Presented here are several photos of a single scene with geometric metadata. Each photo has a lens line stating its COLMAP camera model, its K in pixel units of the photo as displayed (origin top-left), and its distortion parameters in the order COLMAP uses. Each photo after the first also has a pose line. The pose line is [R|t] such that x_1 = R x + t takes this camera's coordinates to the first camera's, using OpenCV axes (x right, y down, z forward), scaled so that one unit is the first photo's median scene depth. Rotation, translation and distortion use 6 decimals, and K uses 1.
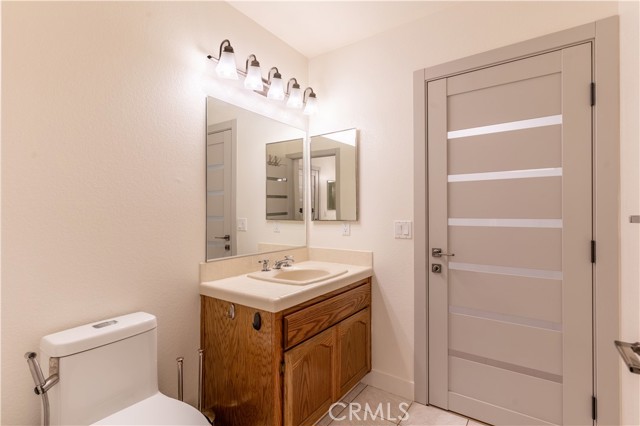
lens RADIAL K [[305.6, 0, 323.5], [0, 305.6, 212.3], [0, 0, 1]] dist [0.004369, -0.000322]
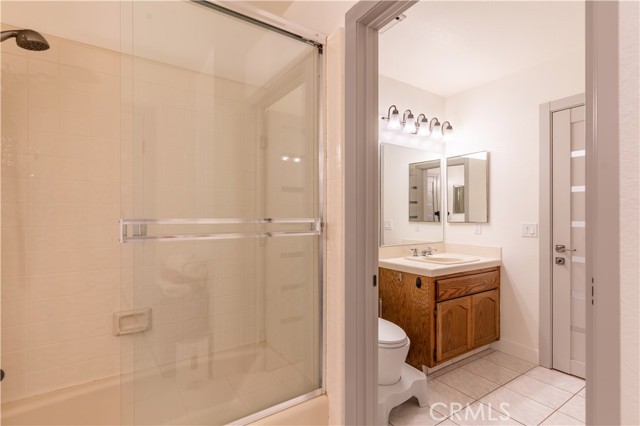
lens RADIAL K [[305.6, 0, 316.3], [0, 305.6, 215.5], [0, 0, 1]] dist [0.004369, -0.000322]
pose [[0.923921, 0.003380, -0.382569, -0.070938], [-0.002629, 0.999993, 0.002485, -0.003278], [0.382575, -0.001290, 0.923924, -0.521799]]
